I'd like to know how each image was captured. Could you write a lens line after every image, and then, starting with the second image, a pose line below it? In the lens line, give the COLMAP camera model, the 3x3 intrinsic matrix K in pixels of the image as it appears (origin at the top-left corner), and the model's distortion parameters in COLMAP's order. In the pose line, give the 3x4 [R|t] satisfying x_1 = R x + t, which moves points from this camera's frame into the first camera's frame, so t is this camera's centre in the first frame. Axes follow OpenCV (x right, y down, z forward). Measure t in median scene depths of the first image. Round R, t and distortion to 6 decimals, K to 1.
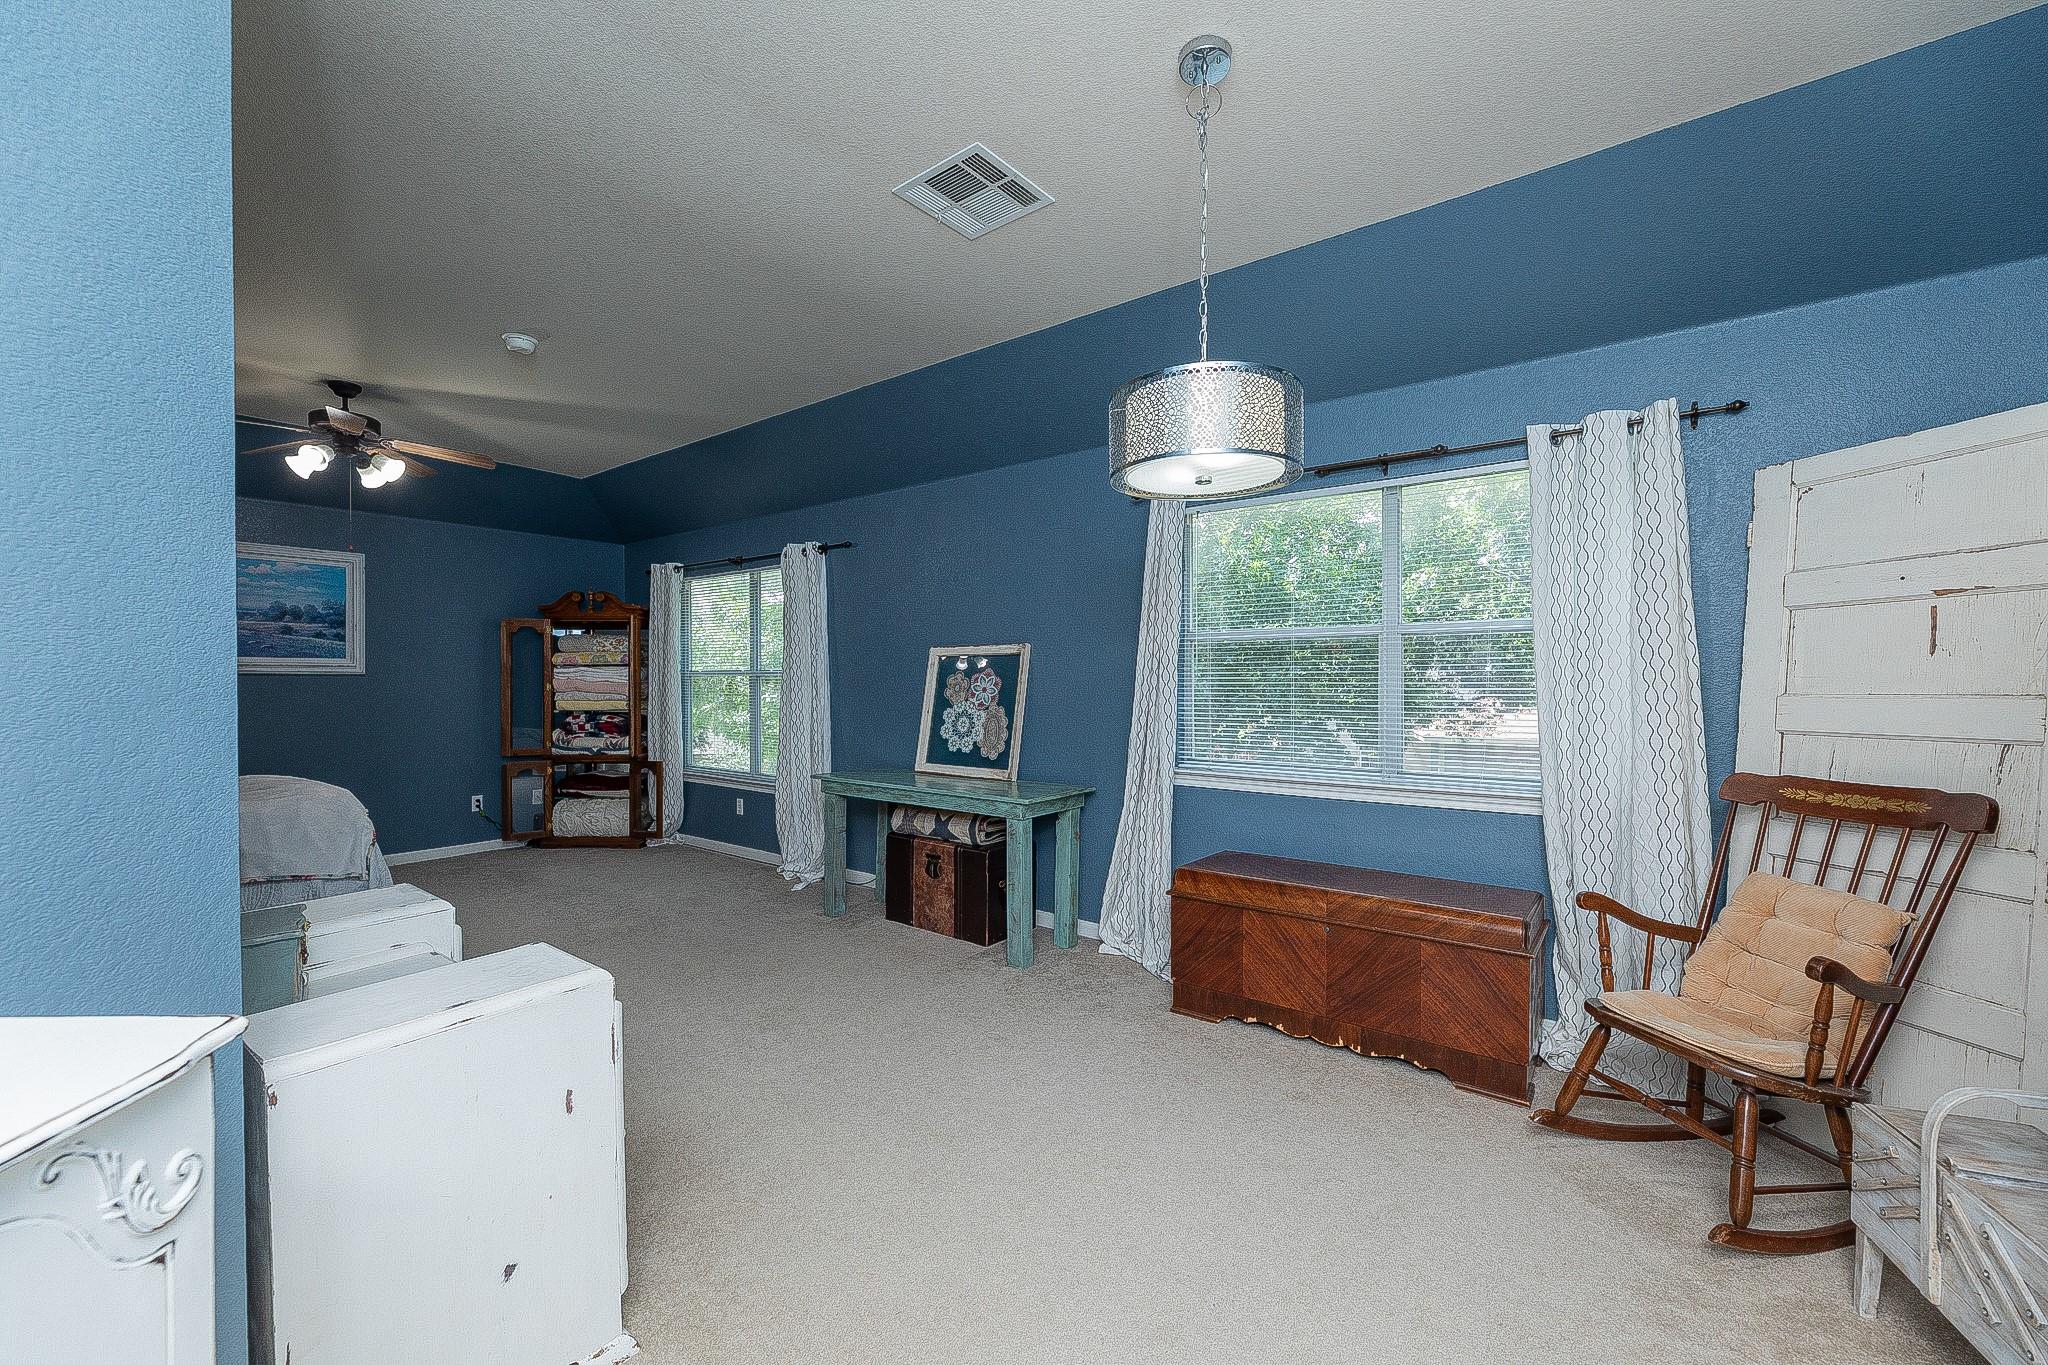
lens RADIAL K [[826.2, 0, 1029.2], [0, 826.2, 673.5], [0, 0, 1]] dist [-0.000605, -0.000145]
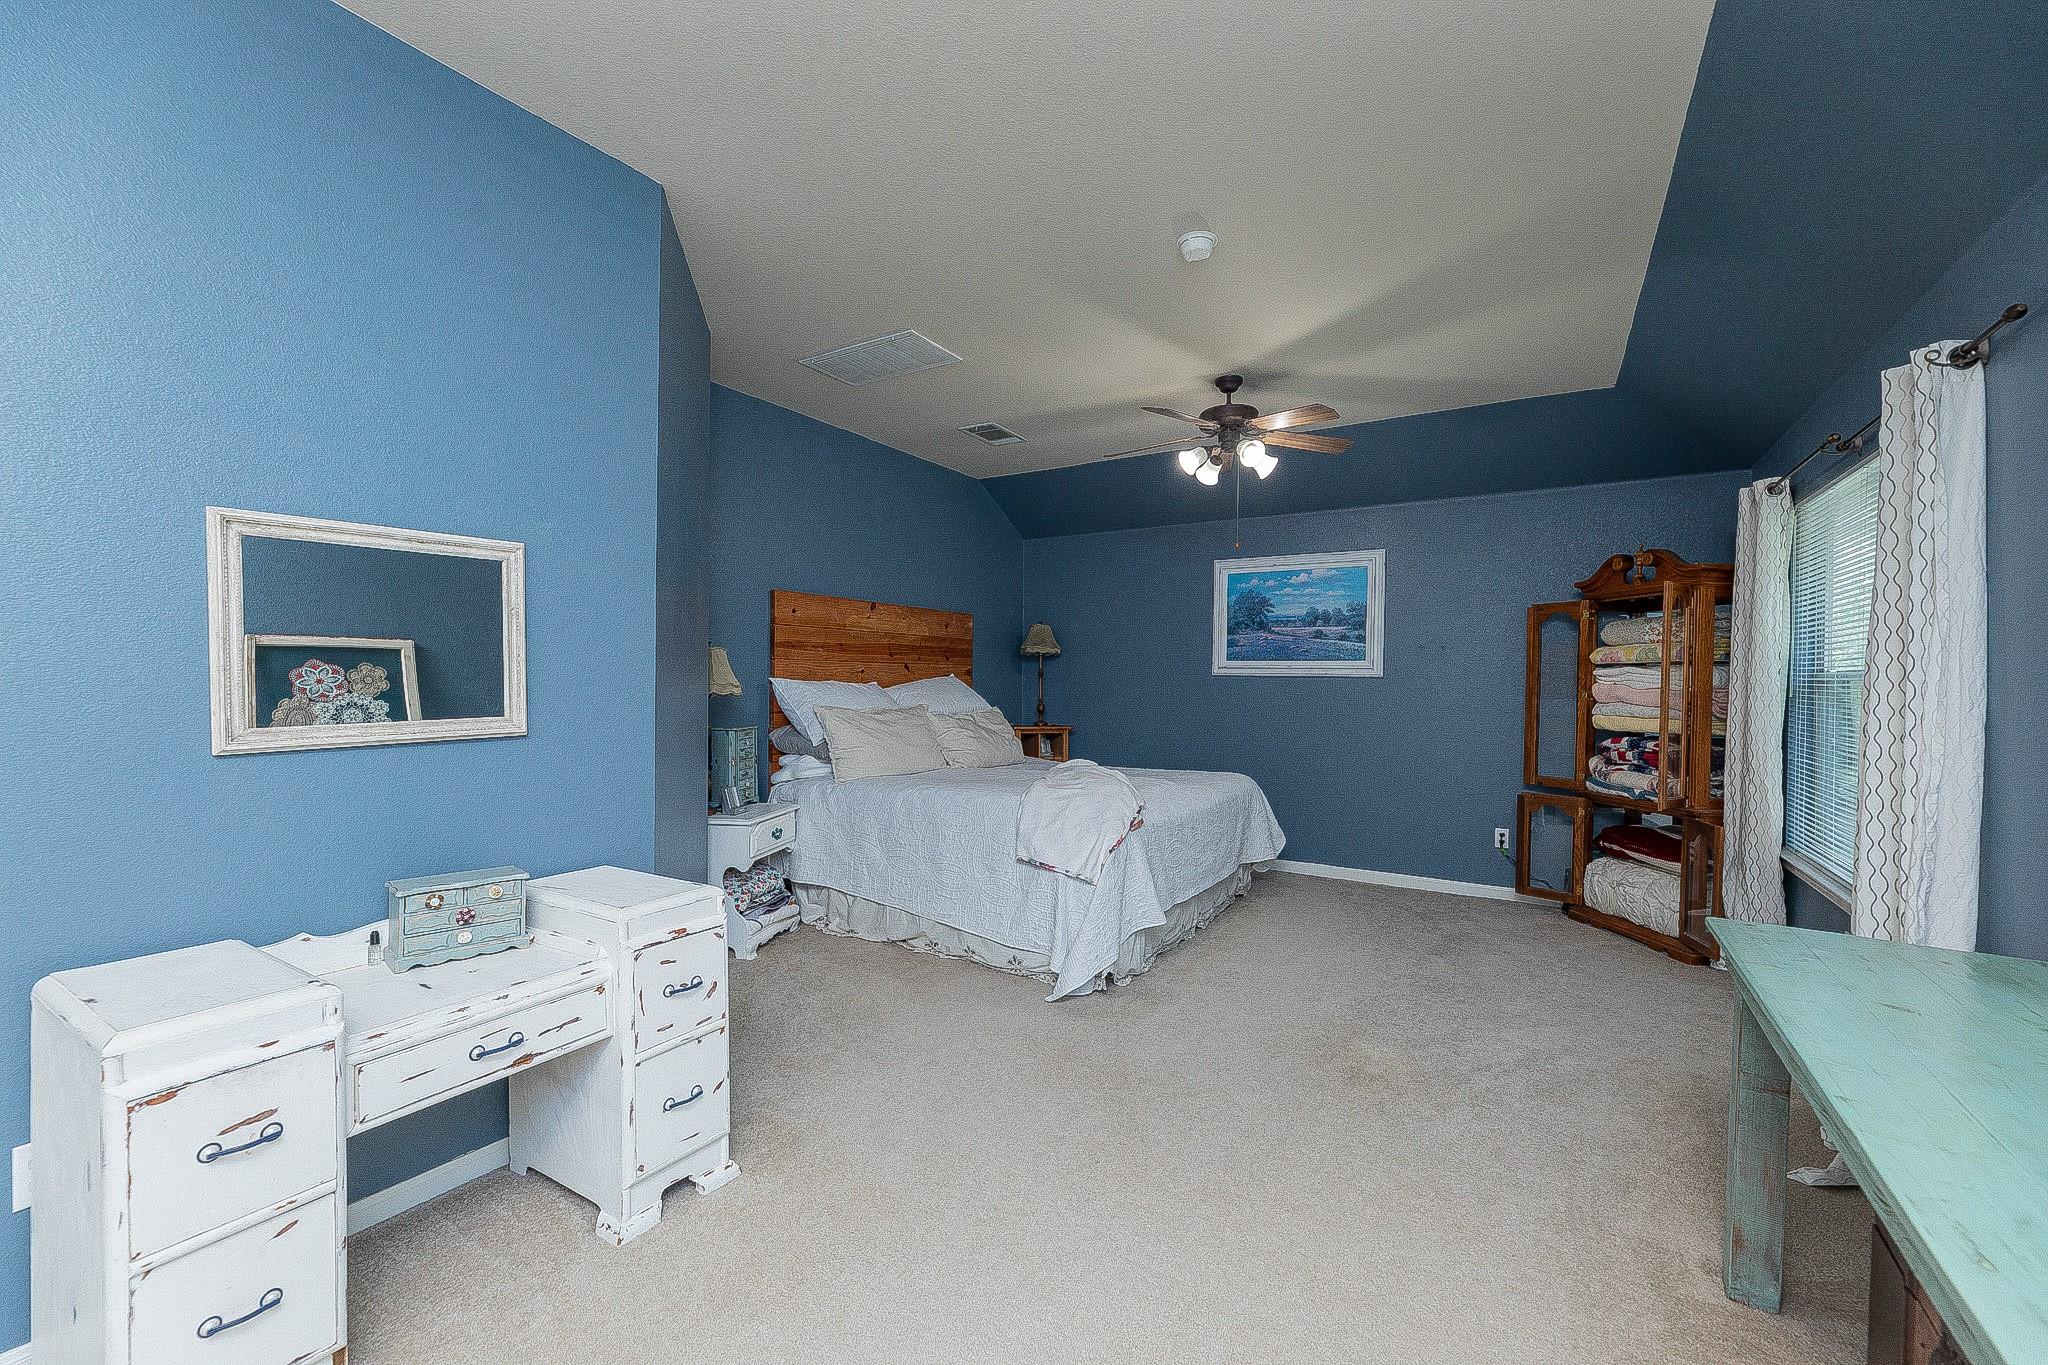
lens RADIAL K [[826.2, 0, 1029.2], [0, 826.2, 673.5], [0, 0, 1]] dist [-0.000605, -0.000145]
pose [[0.106199, -0.005395, -0.994330, 0.082295], [-0.006933, 0.999957, -0.006166, 0.005112], [0.994321, 0.007549, 0.106157, 0.453406]]
